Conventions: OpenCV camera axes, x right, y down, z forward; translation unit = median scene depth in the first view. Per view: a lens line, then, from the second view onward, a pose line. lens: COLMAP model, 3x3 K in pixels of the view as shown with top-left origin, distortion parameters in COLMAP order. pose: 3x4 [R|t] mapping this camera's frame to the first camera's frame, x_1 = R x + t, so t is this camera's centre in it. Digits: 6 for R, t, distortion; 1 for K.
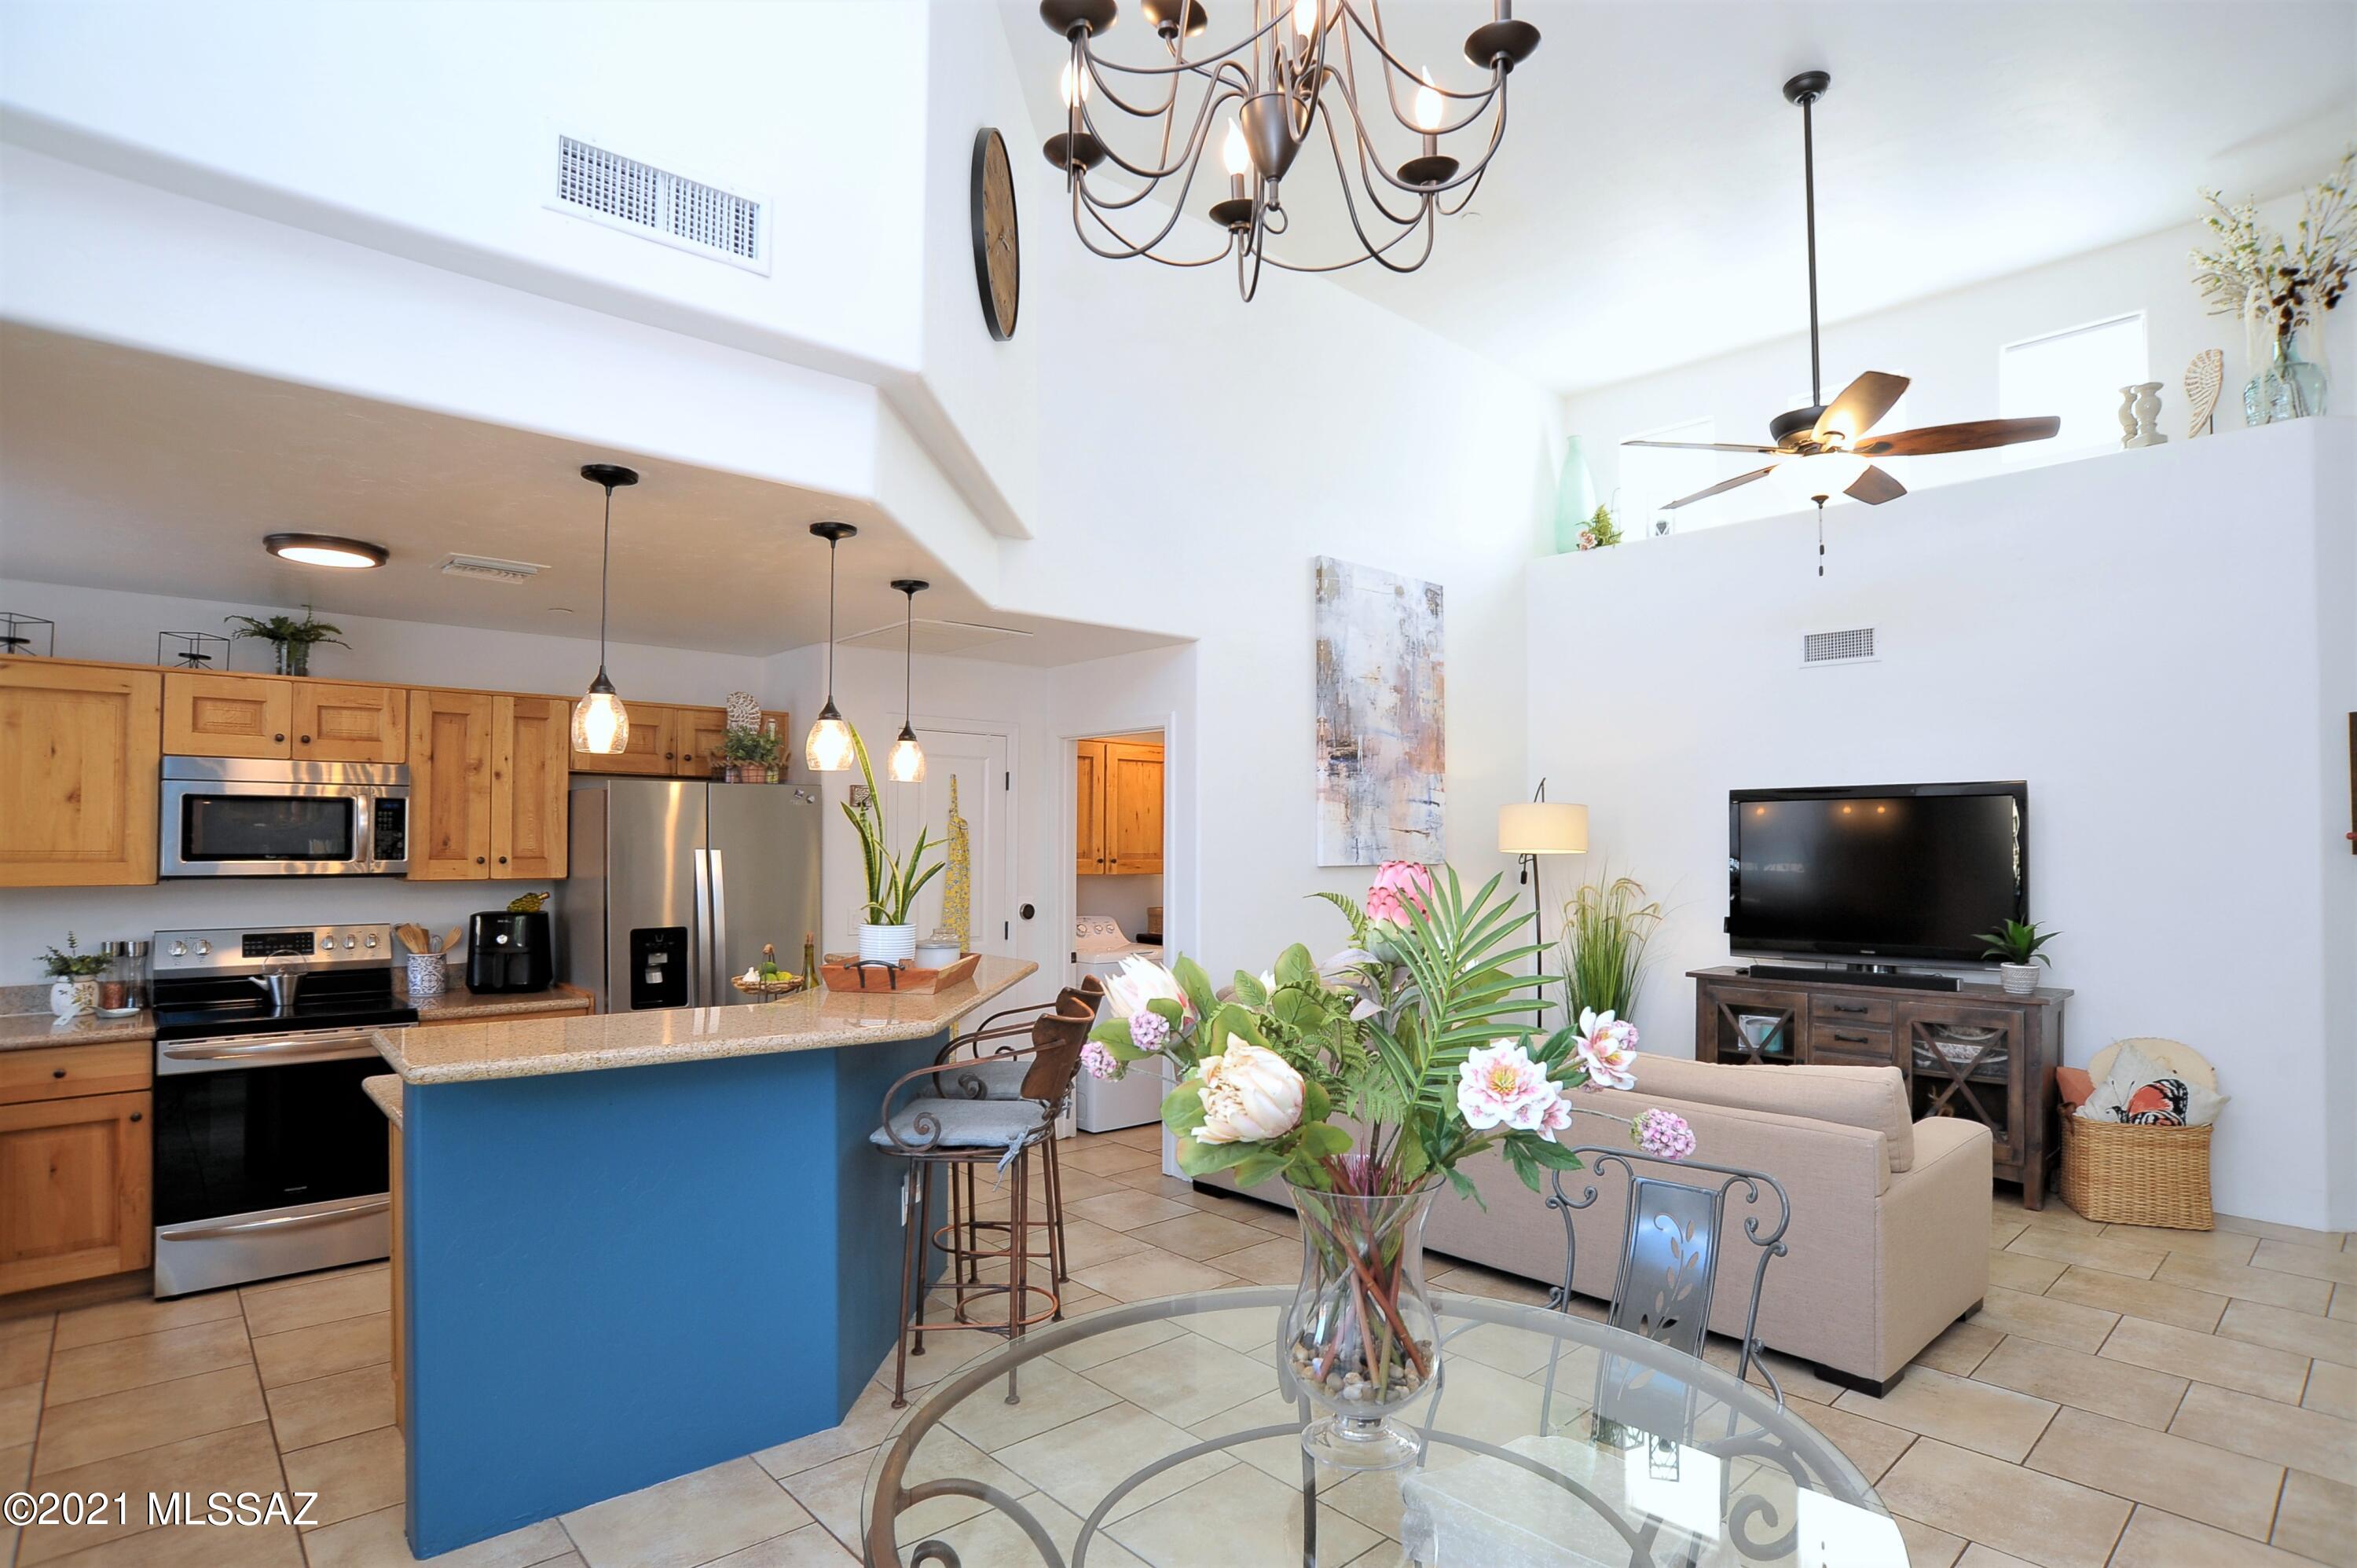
lens RADIAL K [[1219.5, 0, 1186.6], [0, 1219.5, 819.6], [0, 0, 1]] dist [-0.105658, 0.051530]
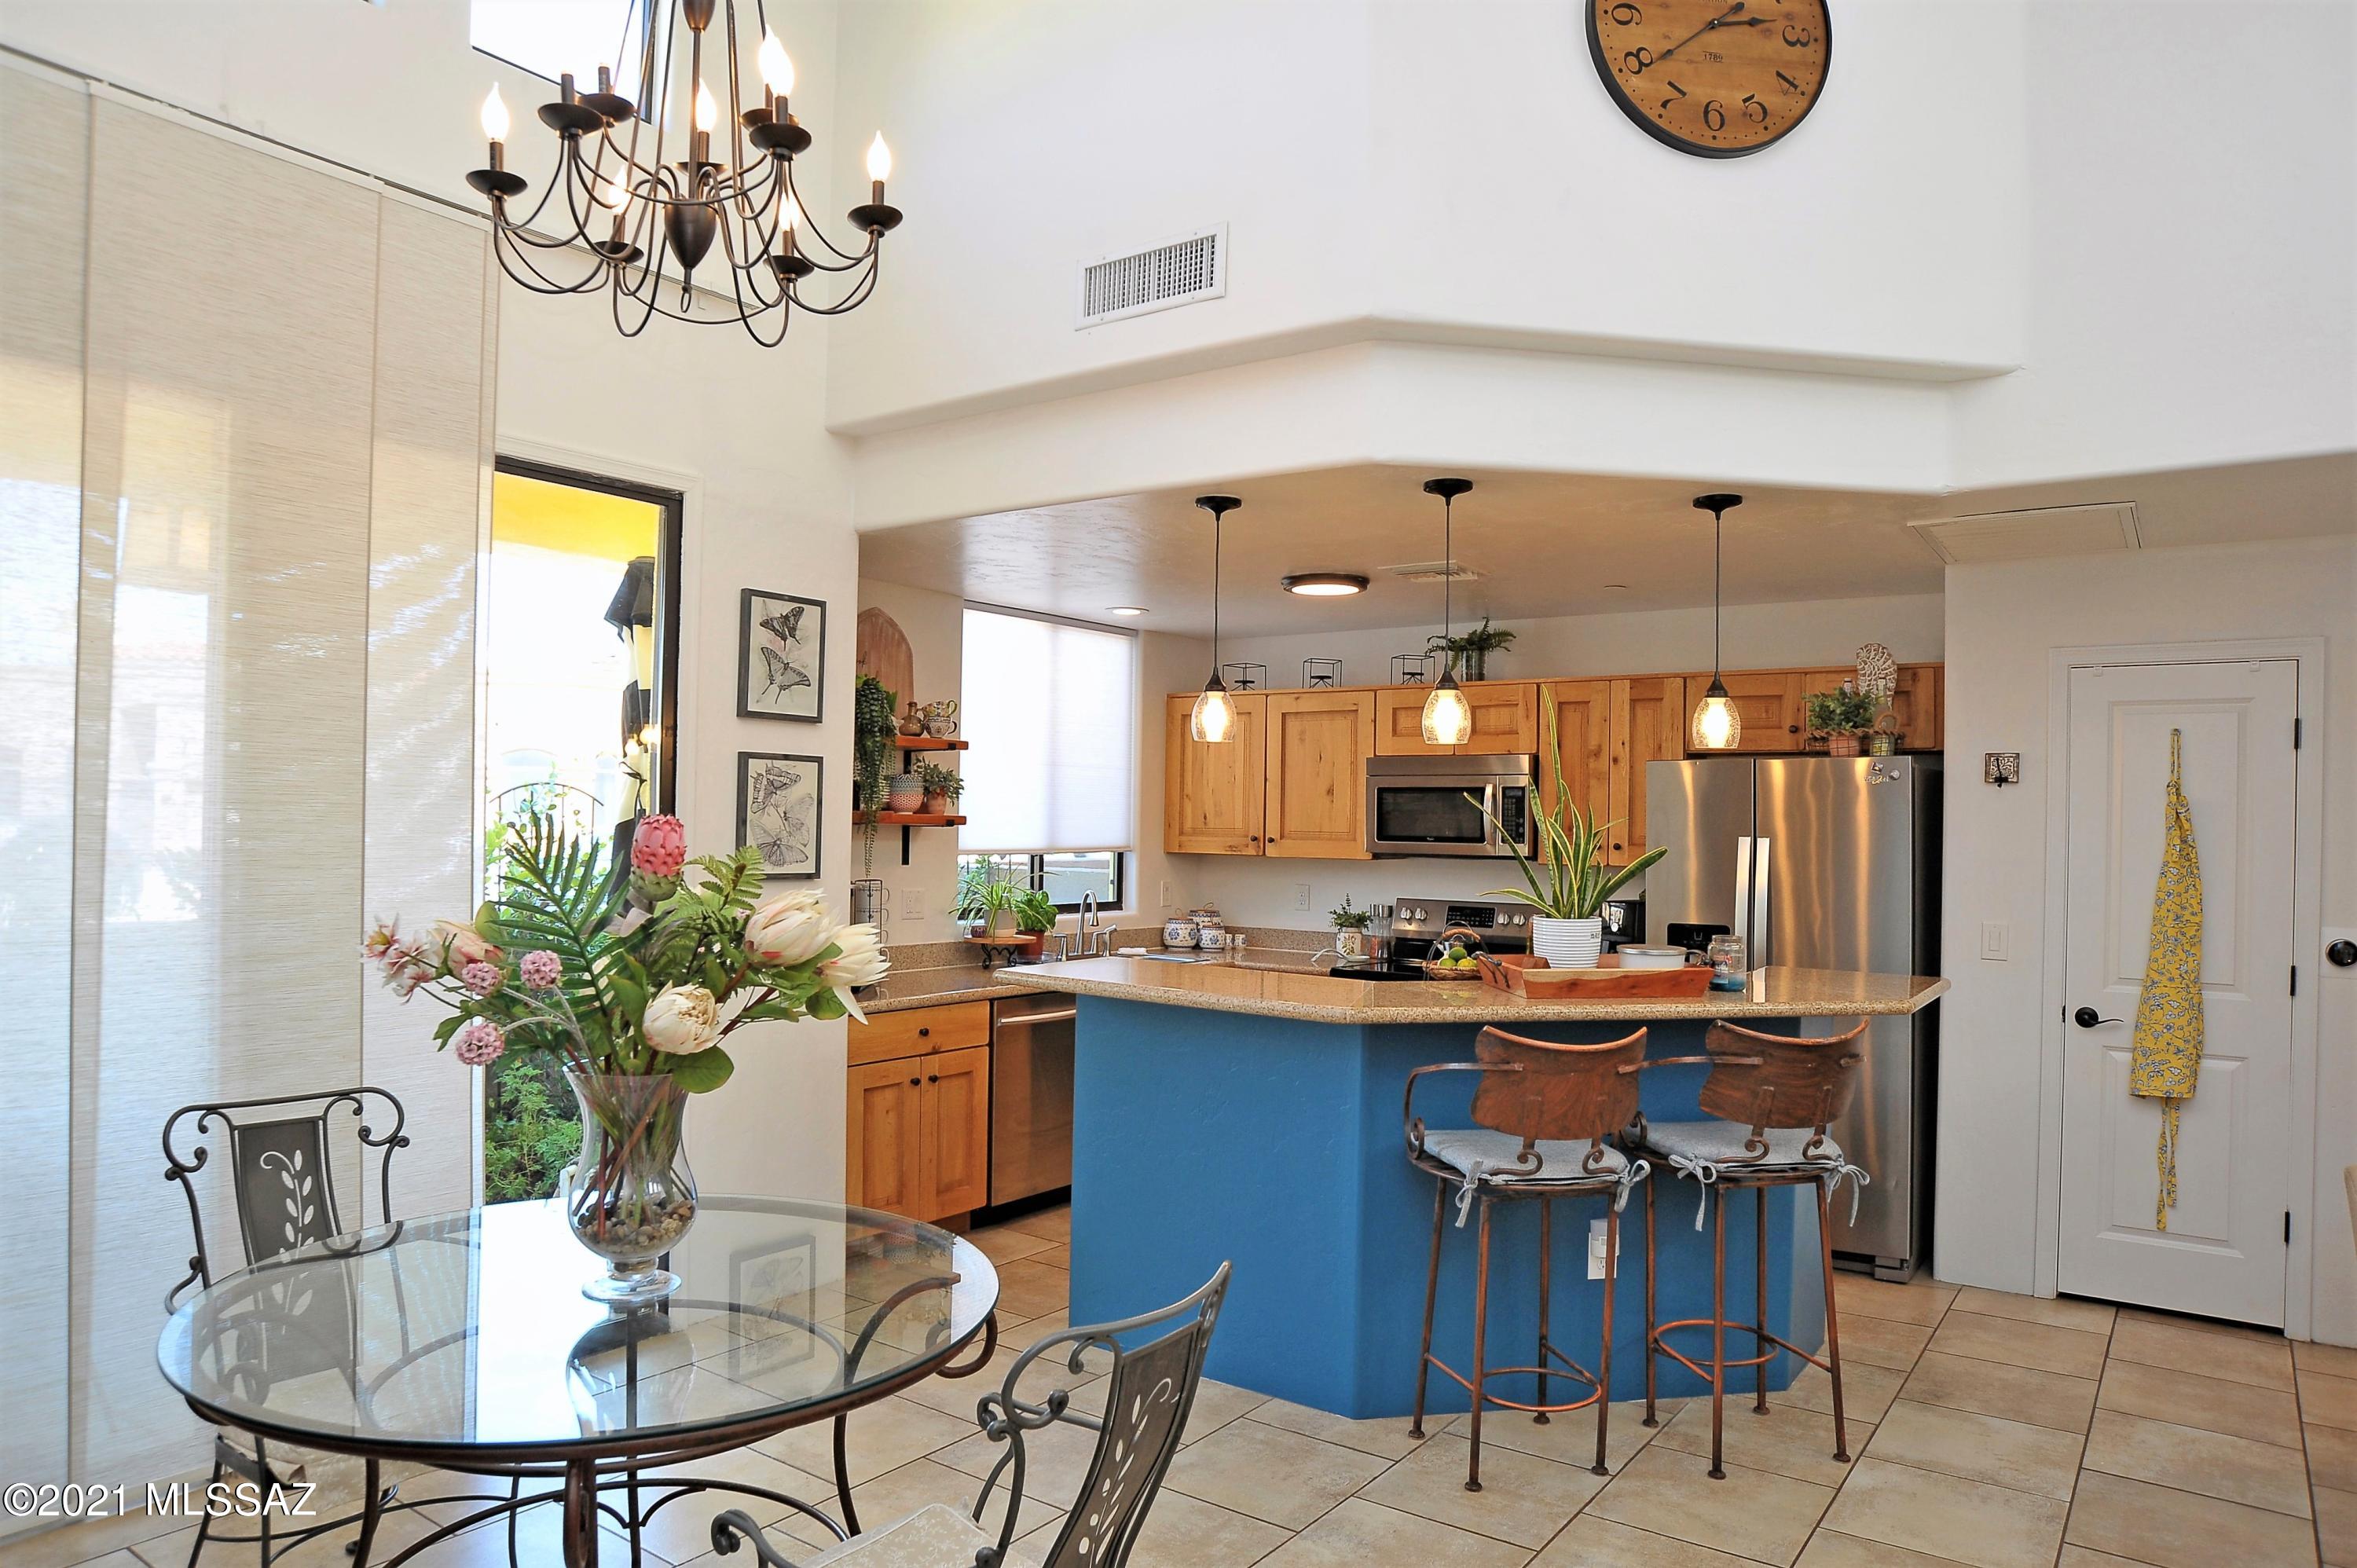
lens RADIAL K [[1492.6, 0, 1179.3], [0, 1492.6, 816.6], [0, 0, 1]] dist [-0.077639, 0.039556]
pose [[0.202104, -0.005603, -0.979348, 0.560865], [0.004137, 0.999980, -0.004867, 0.014026], [0.979355, -0.003068, 0.202123, 0.397543]]
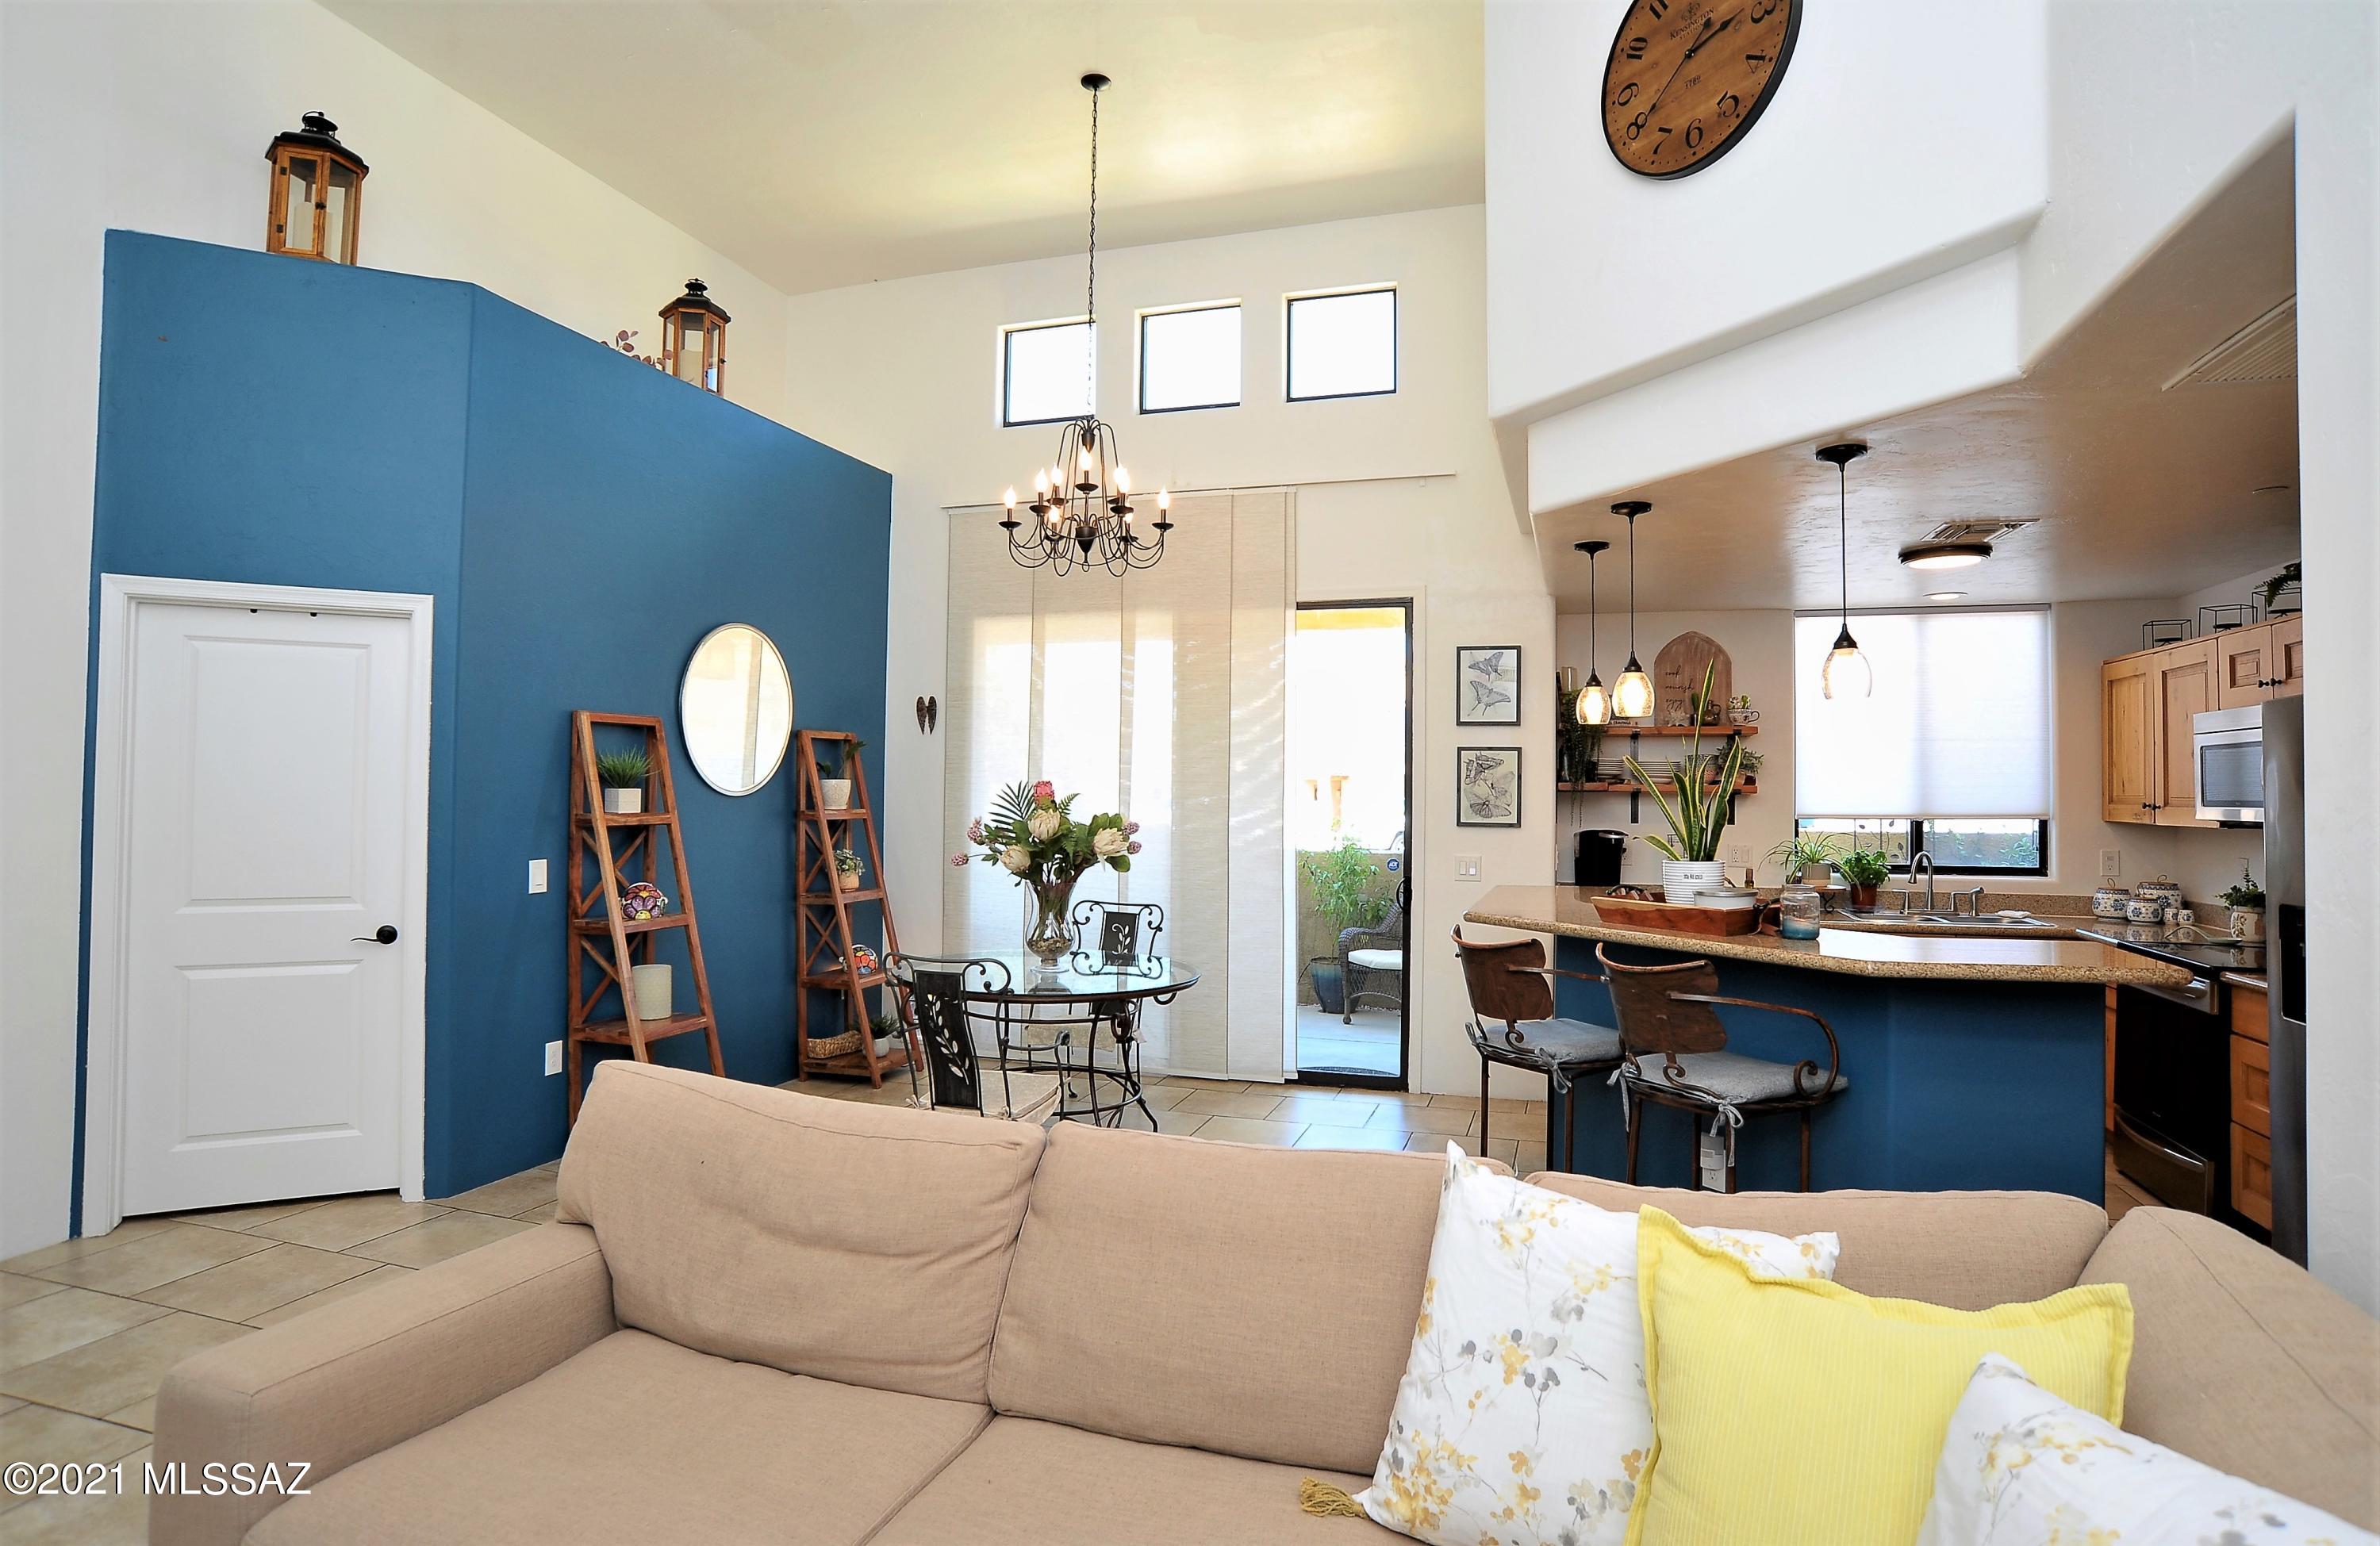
lens RADIAL K [[1248.3, 0, 1197.2], [0, 1248.3, 754.9], [0, 0, 1]] dist [-0.102709, 0.049151]
pose [[-0.865116, -0.028185, -0.500779, 0.459123], [-0.003916, 0.998769, -0.049449, 0.039393], [0.501556, -0.040818, -0.864161, 1.276432]]
